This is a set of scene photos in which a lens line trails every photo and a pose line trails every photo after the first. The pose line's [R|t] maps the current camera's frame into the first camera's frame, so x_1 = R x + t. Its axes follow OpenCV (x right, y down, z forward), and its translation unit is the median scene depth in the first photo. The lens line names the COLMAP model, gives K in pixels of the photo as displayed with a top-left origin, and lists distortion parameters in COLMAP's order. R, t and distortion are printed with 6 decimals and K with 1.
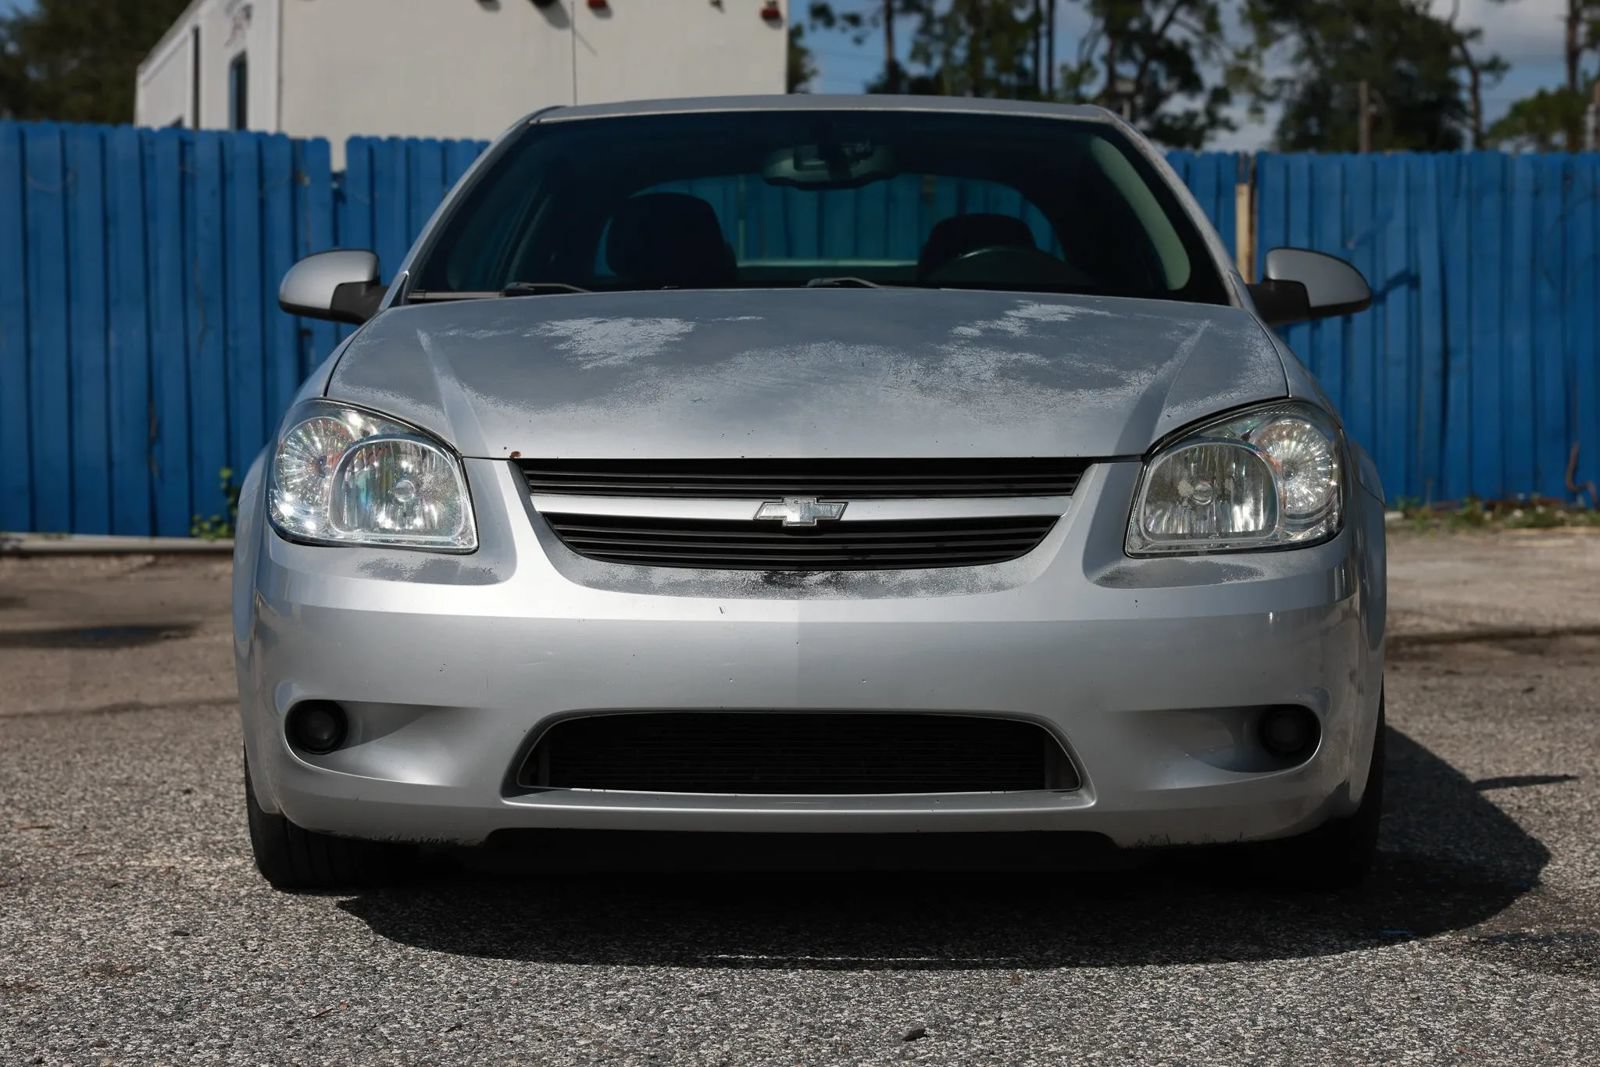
lens RADIAL K [[3117.9, 0, 861.7], [0, 3117.9, 533.8], [0, 0, 1]] dist [0.171401, 0.239613]
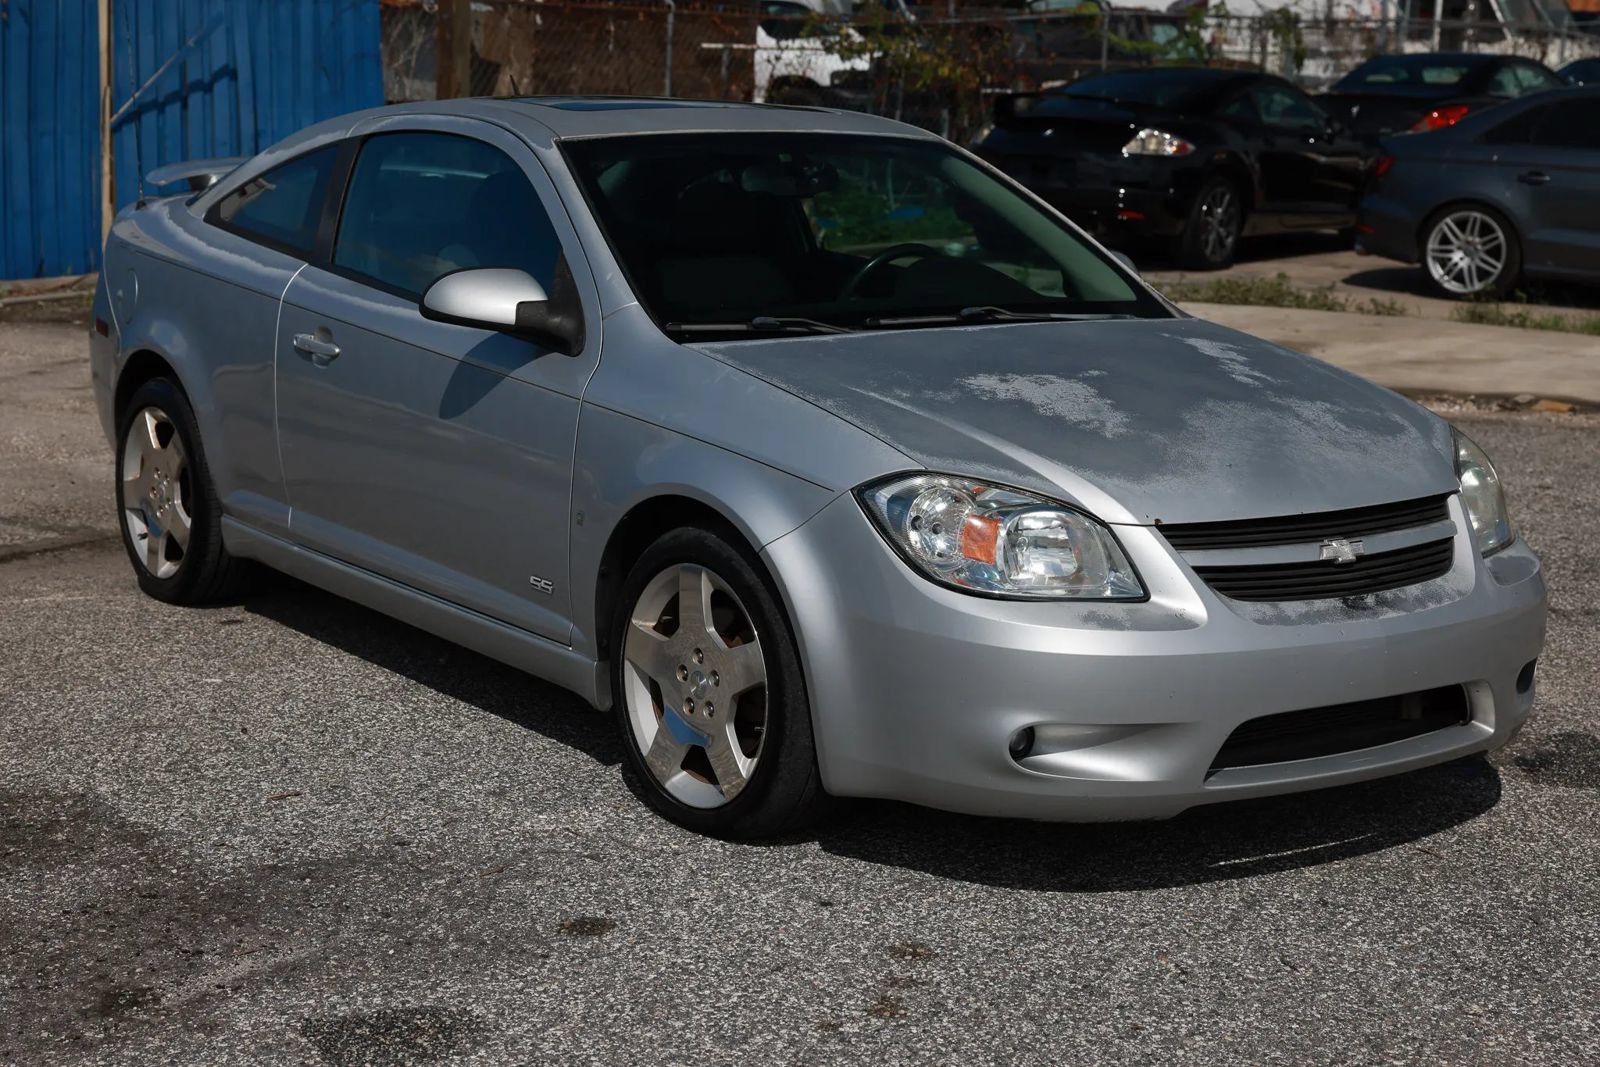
lens RADIAL K [[2604.5, 0, 800.0], [0, 2604.5, 533.5], [0, 0, 1]] dist [0.102964, 0.030035]
pose [[0.800477, -0.086616, 0.593072, -0.837433], [0.000127, 0.989527, 0.144345, -0.169521], [-0.599363, -0.115469, 0.792105, 0.208507]]
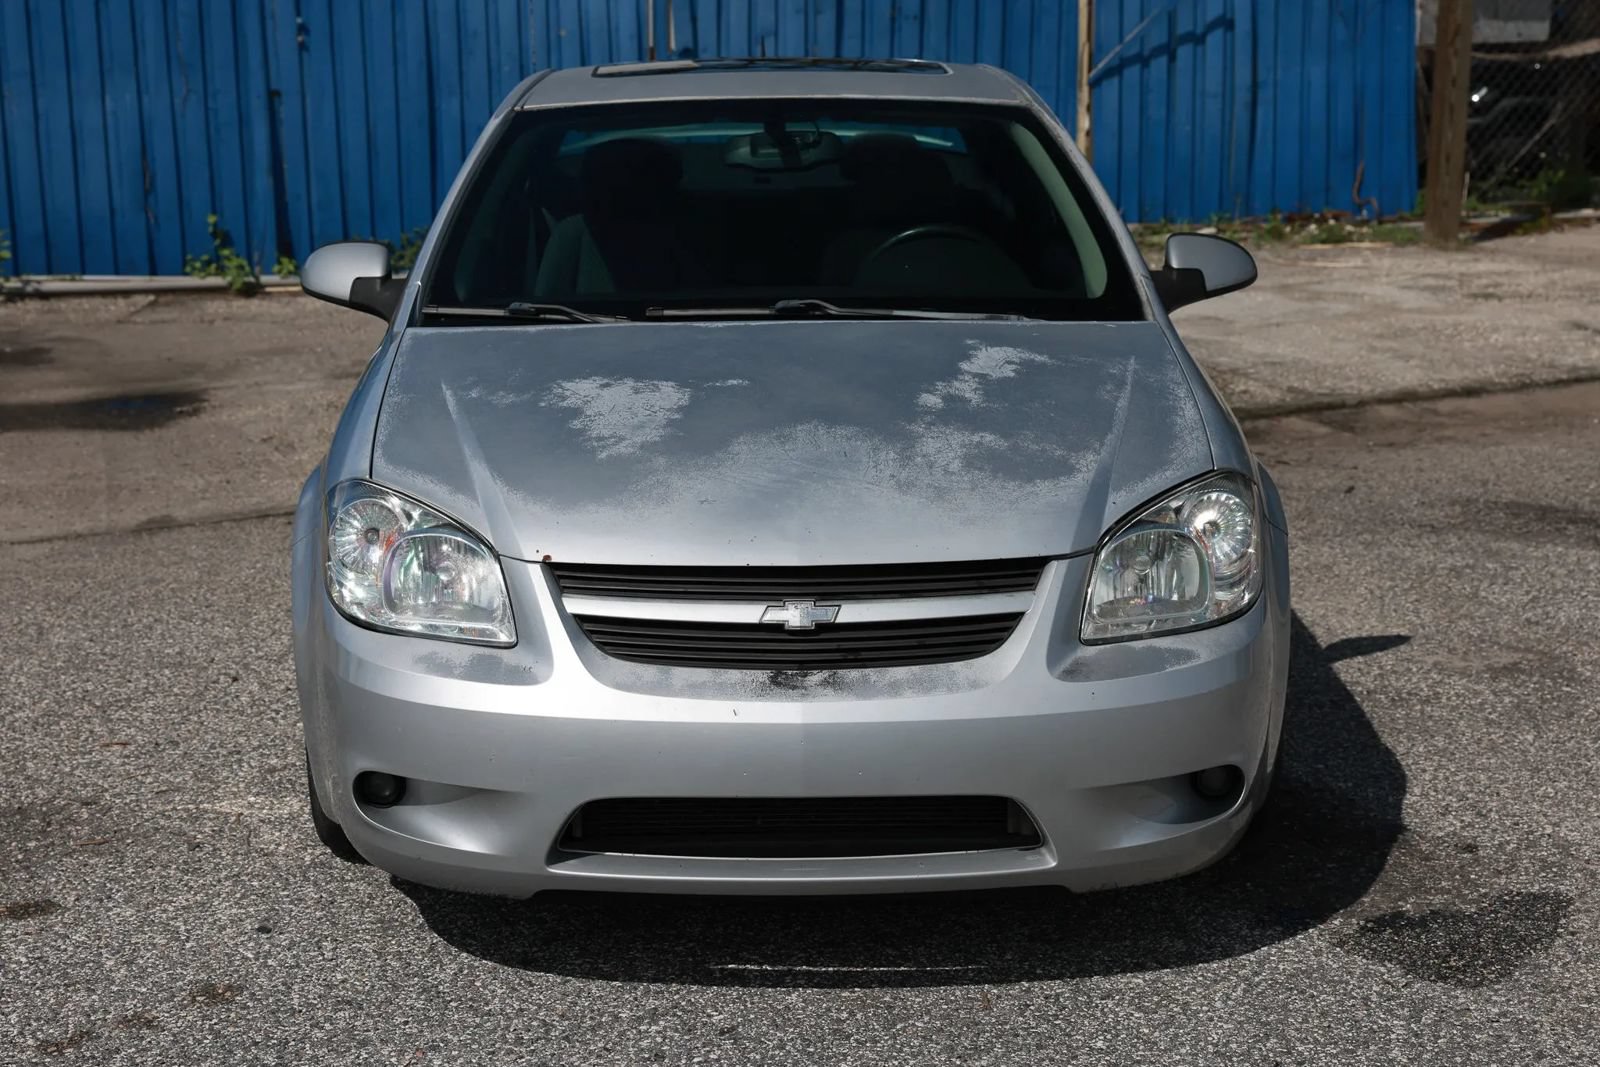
lens RADIAL K [[2604.5, 0, 800.0], [0, 2604.5, 533.5], [0, 0, 1]] dist [0.102964, 0.030035]
pose [[0.999495, -0.013373, 0.028809, -0.043415], [0.008475, 0.986445, 0.163876, -0.179609], [-0.030610, -0.163549, 0.986060, 0.057058]]
